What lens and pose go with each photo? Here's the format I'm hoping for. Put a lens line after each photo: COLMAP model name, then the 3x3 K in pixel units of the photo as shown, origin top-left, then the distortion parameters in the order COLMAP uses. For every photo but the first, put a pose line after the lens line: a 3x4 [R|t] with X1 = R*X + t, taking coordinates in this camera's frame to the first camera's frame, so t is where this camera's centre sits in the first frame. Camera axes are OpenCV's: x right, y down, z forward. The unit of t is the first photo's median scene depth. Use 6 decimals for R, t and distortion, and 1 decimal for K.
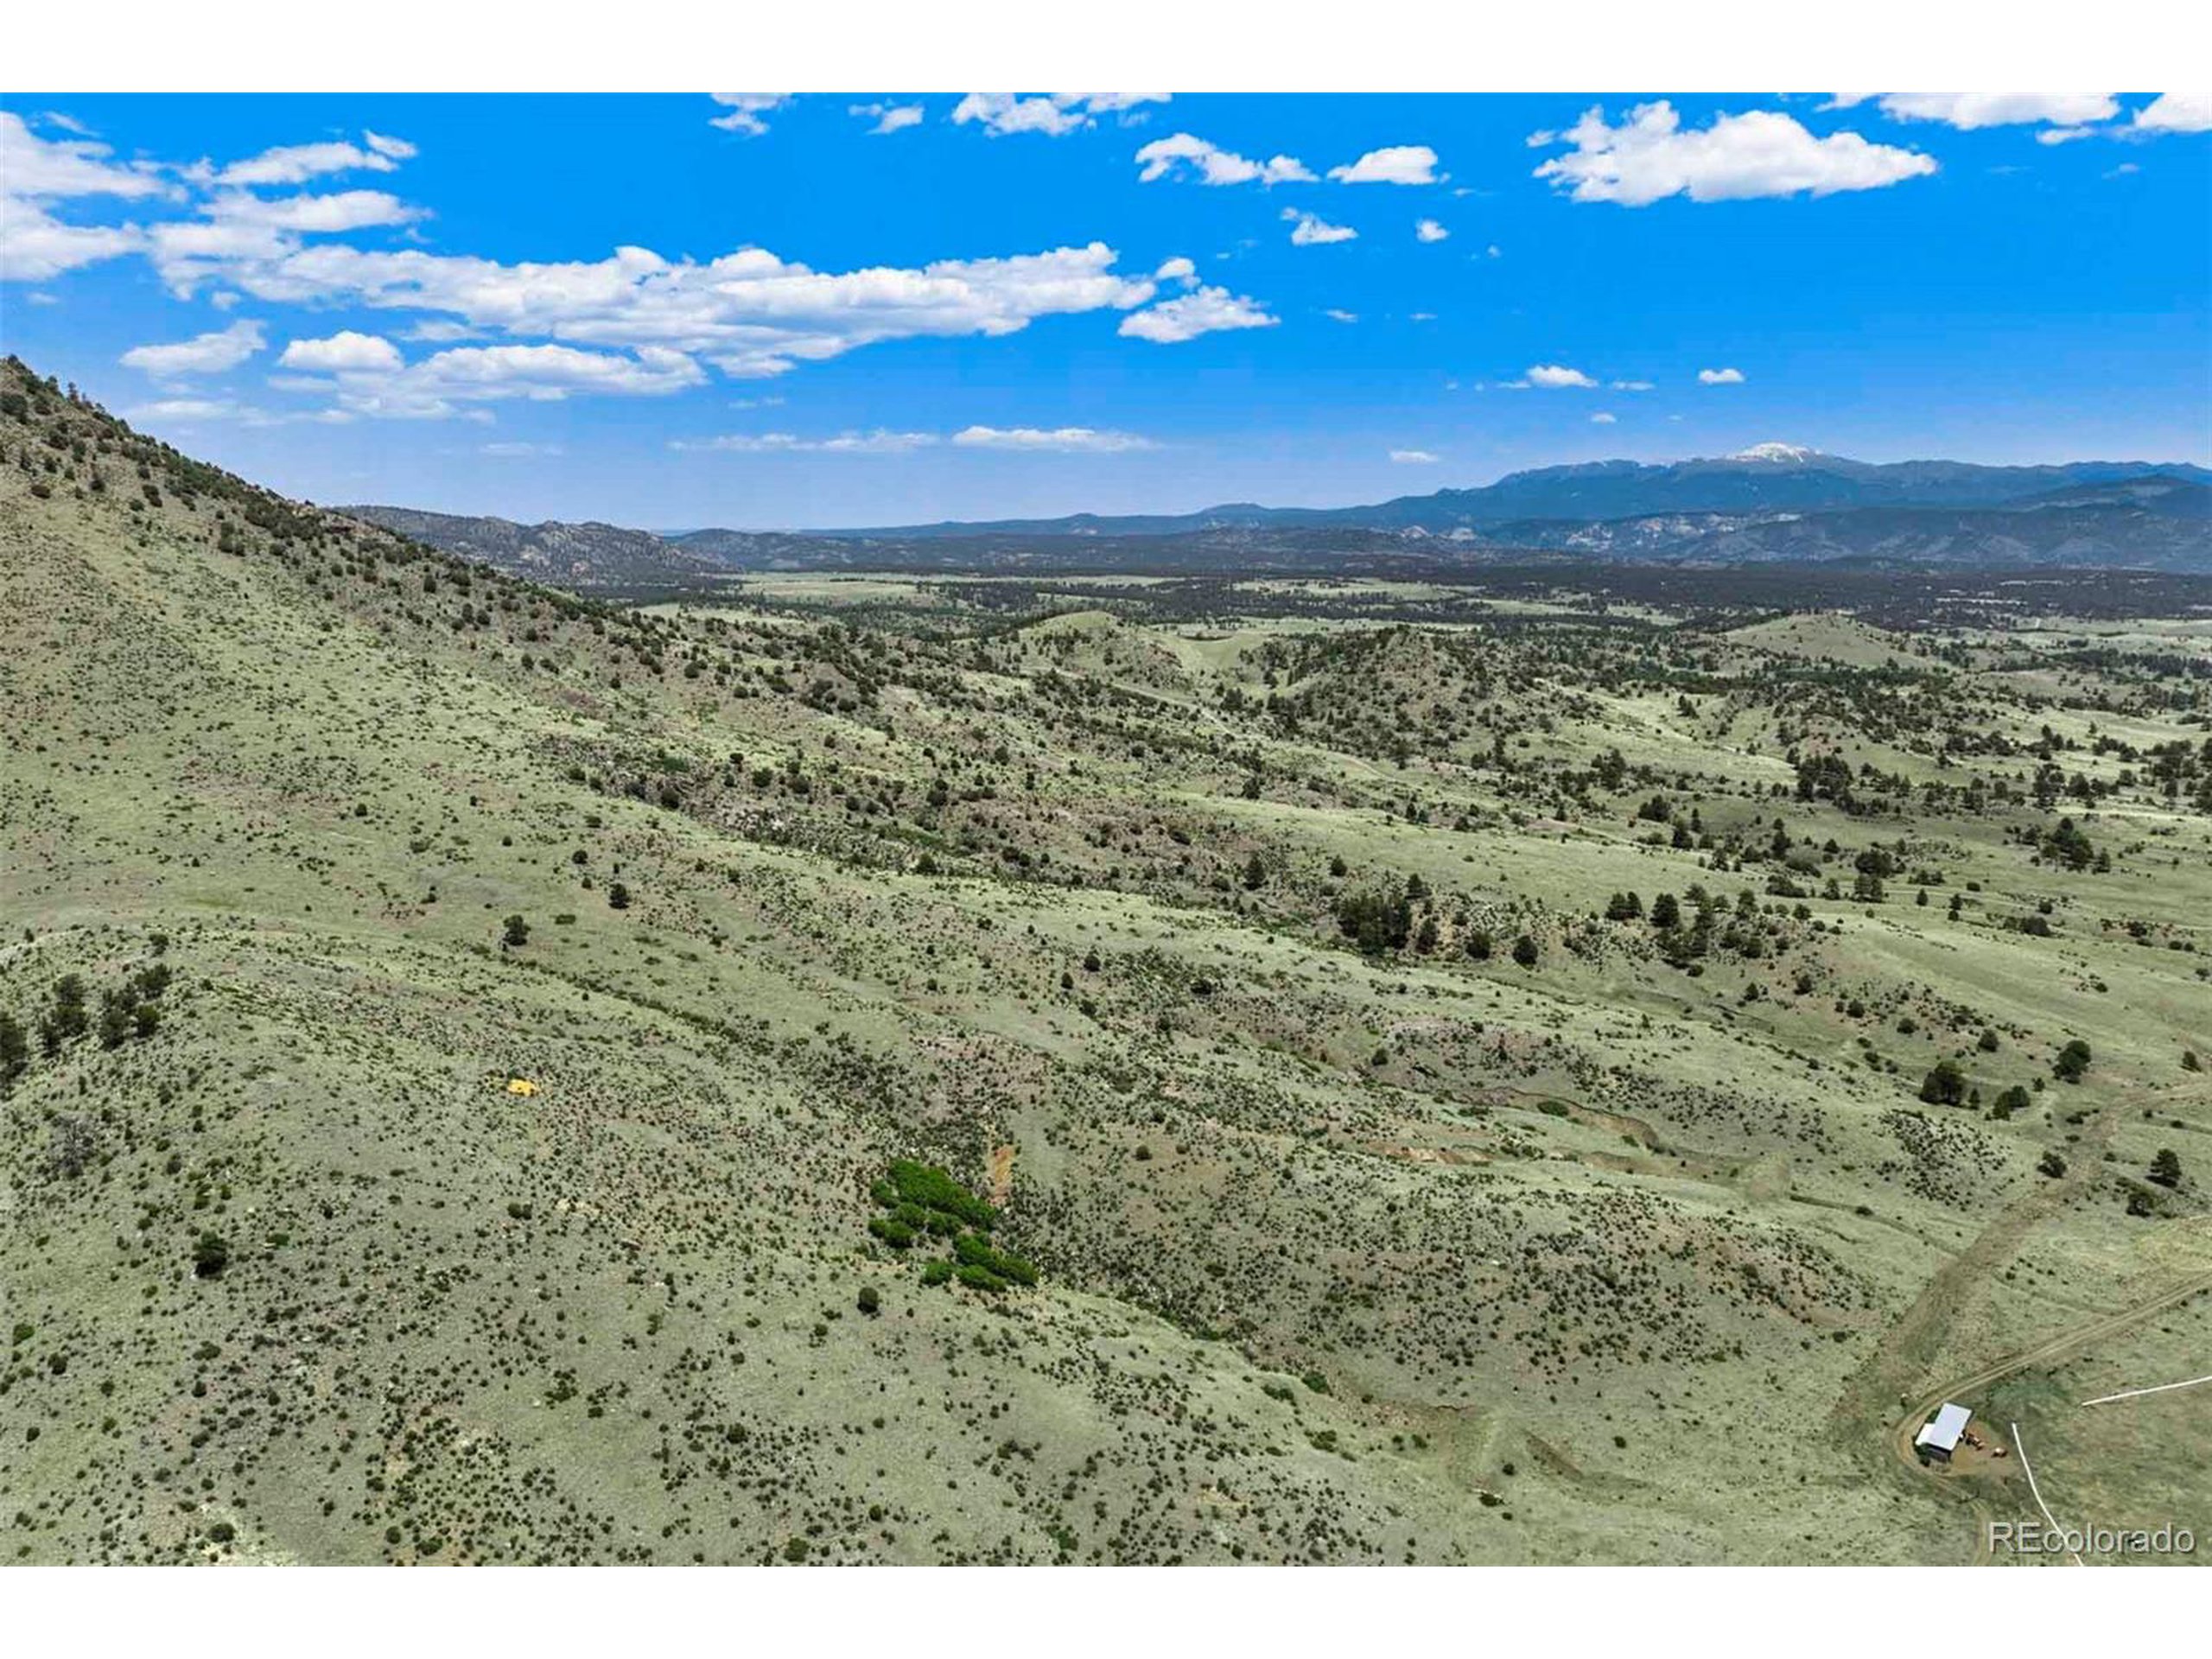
lens RADIAL K [[1551.5, 0, 1104.5], [0, 1551.5, 725.5], [0, 0, 1]] dist [0.004095, 0.010389]
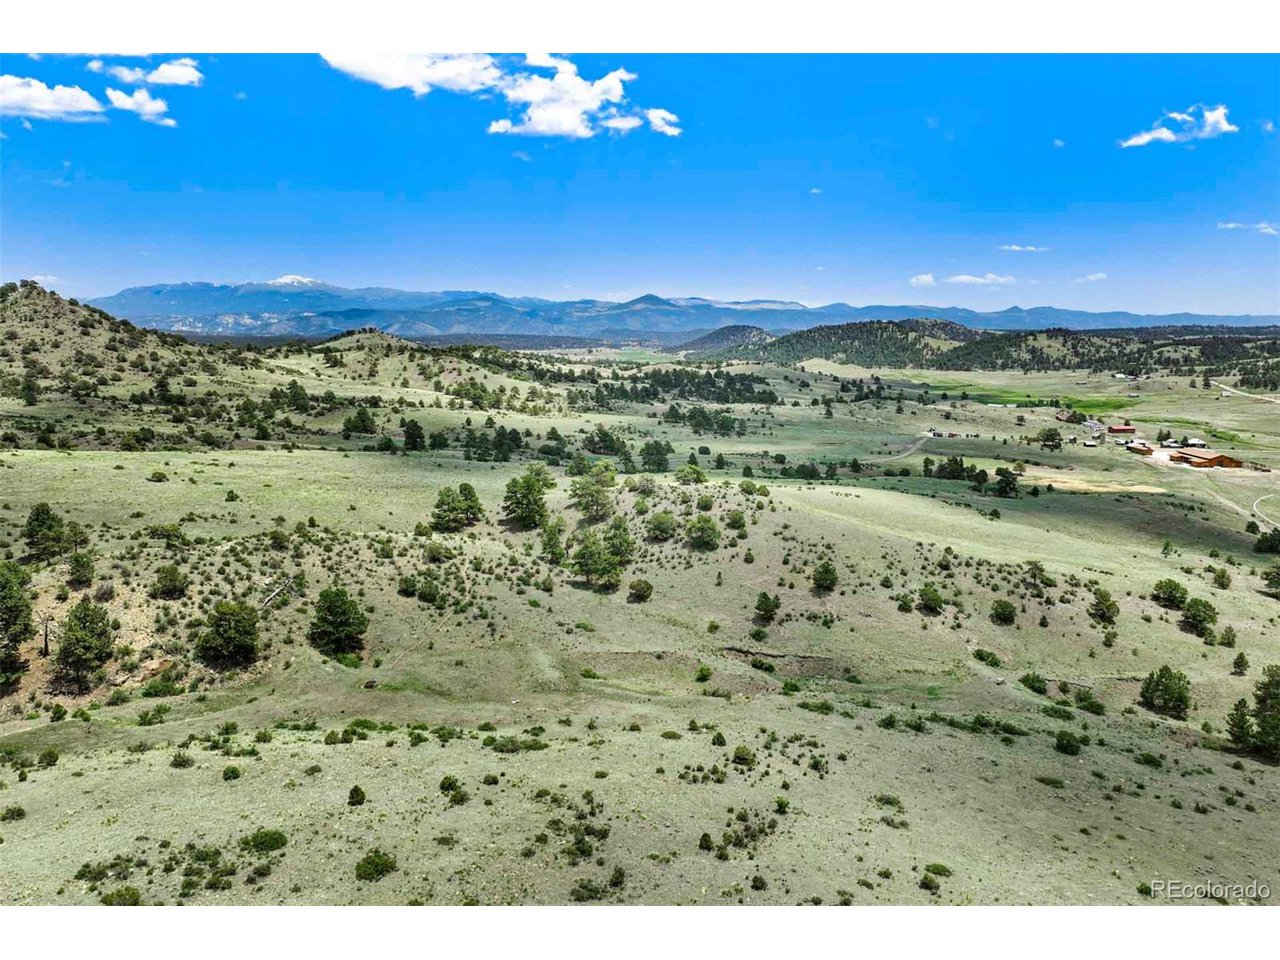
lens RADIAL K [[897.8, 0, 639.1], [0, 897.8, 419.8], [0, 0, 1]] dist [0.004095, 0.010389]
pose [[0.719571, -0.070974, 0.690782, 0.089027], [0.088512, 0.996024, 0.010135, 0.051199], [-0.688755, 0.053850, 0.722992, 0.421240]]
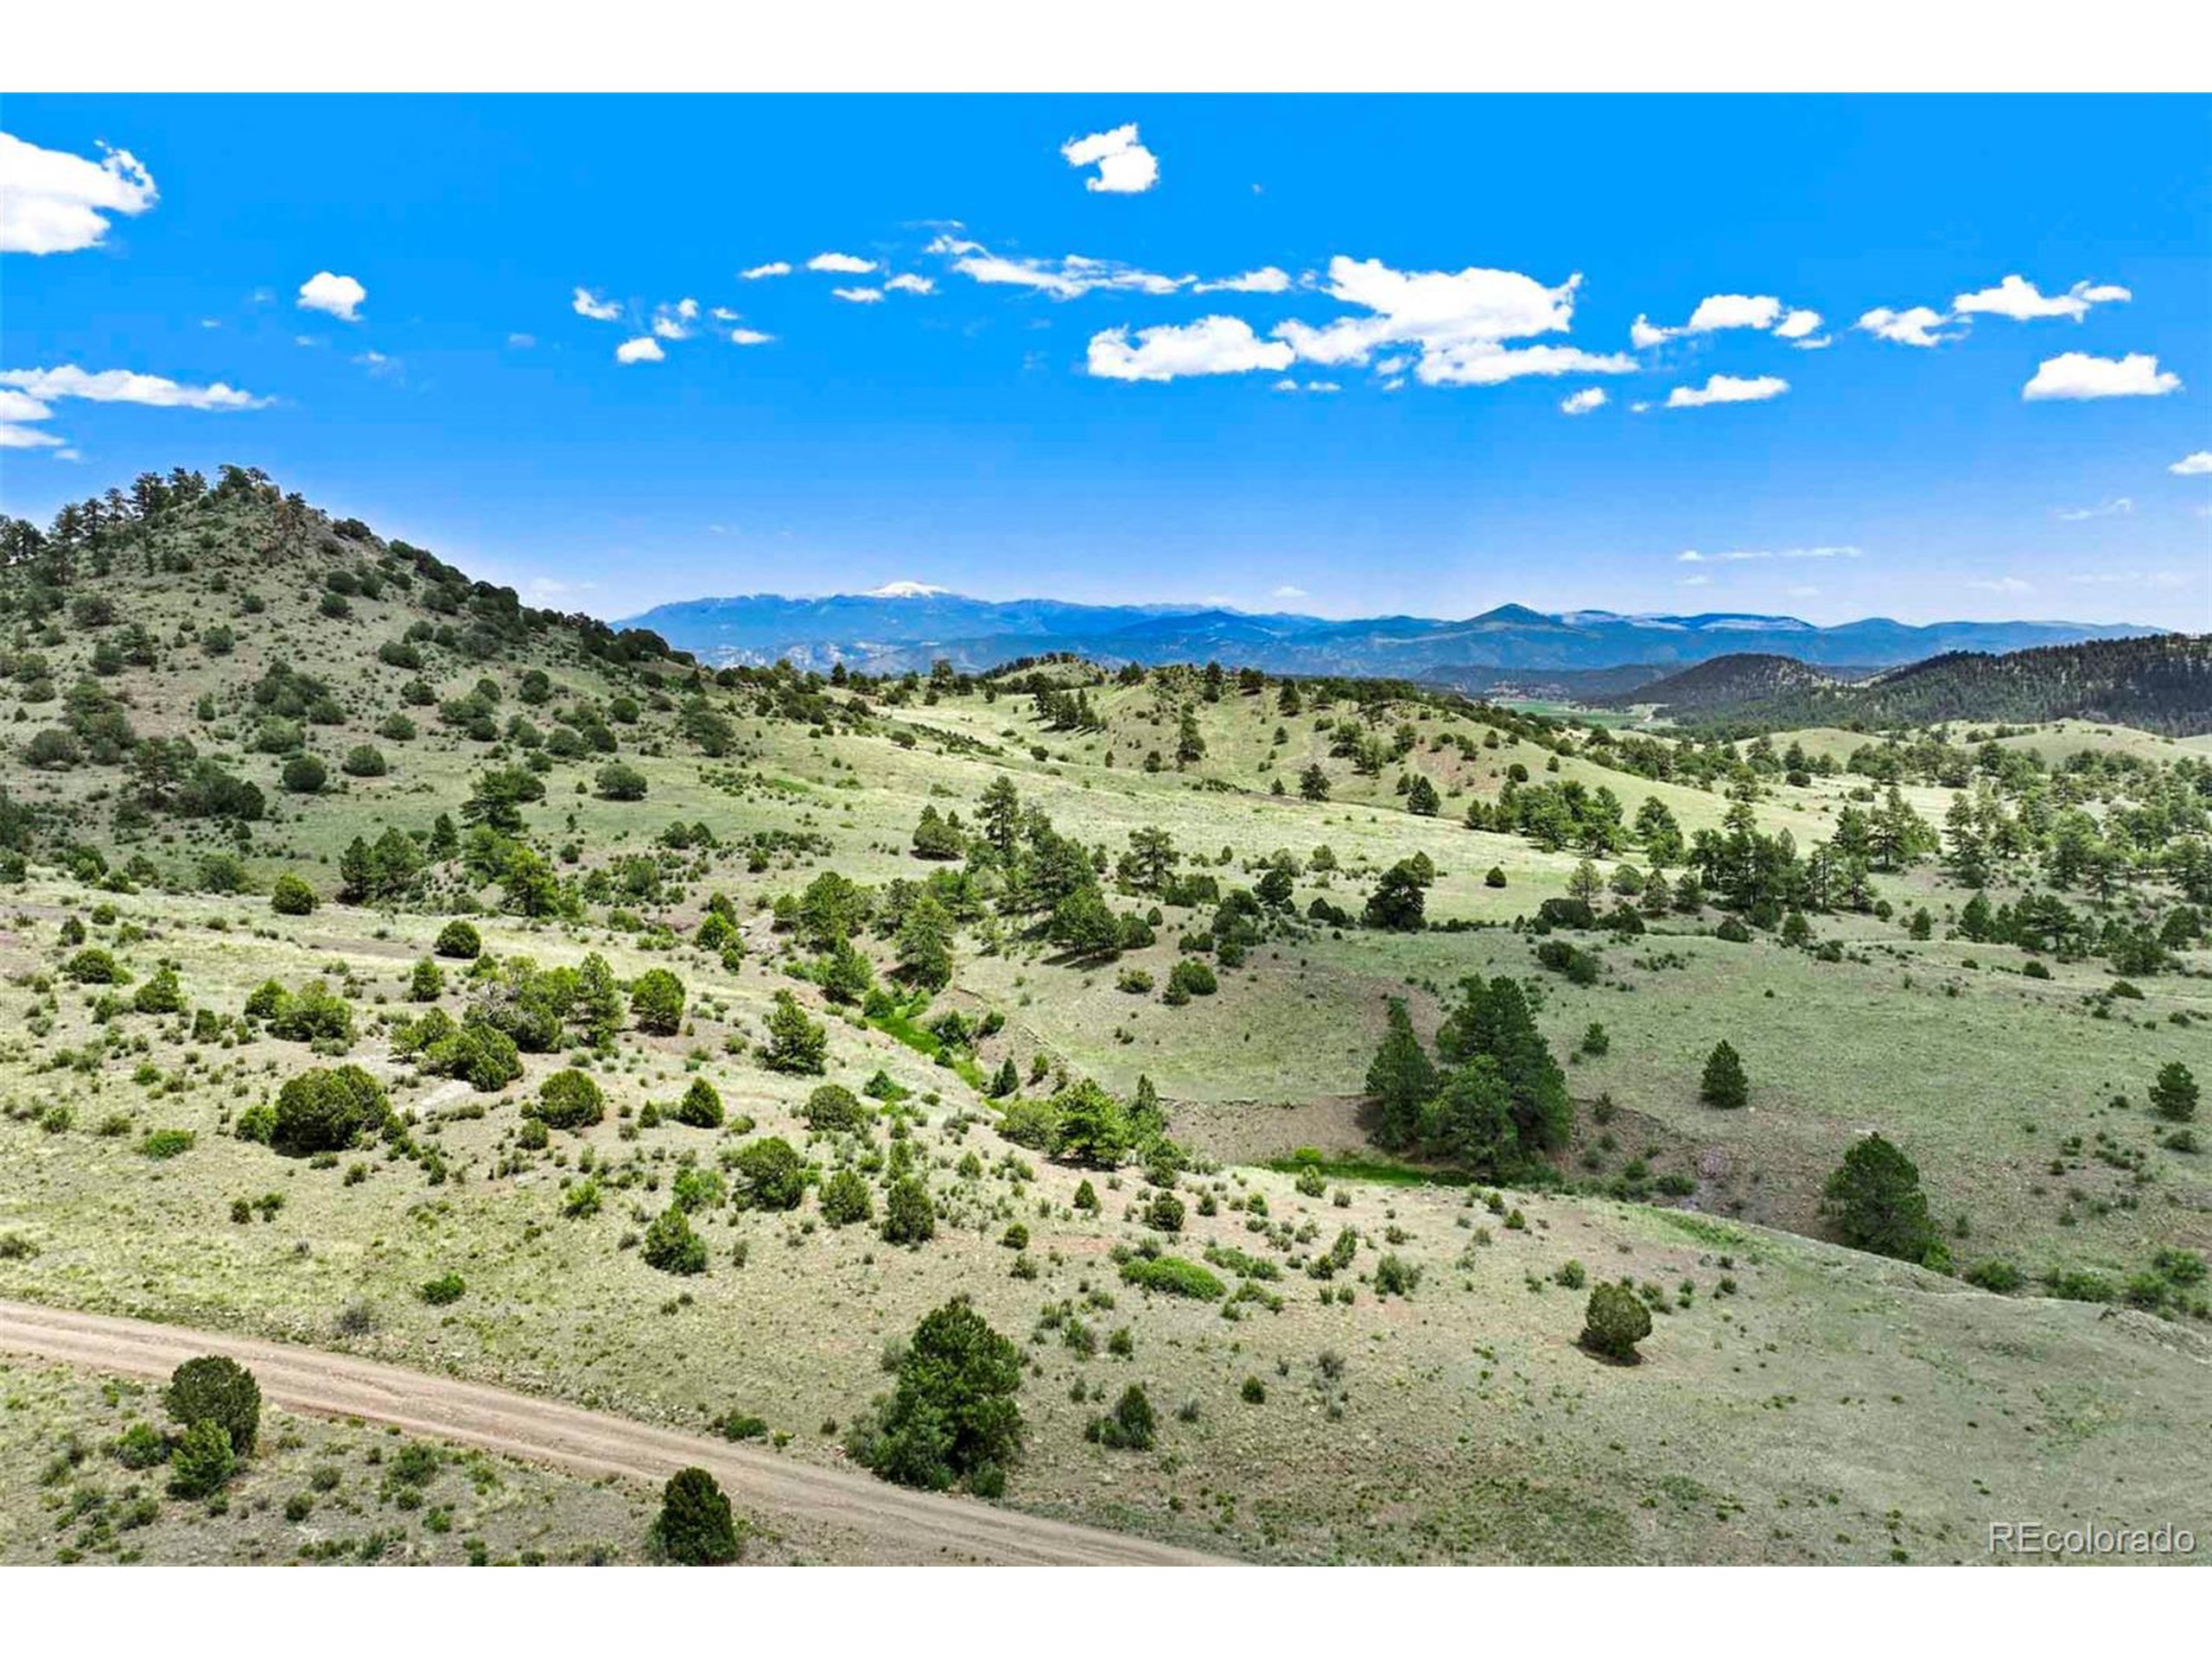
lens RADIAL K [[1551.5, 0, 1104.5], [0, 1551.5, 725.5], [0, 0, 1]] dist [0.004095, 0.010389]
pose [[0.862003, -0.020576, 0.506486, 0.211055], [0.066156, 0.995196, -0.072162, 0.023975], [-0.502568, 0.095711, 0.859223, 0.748022]]
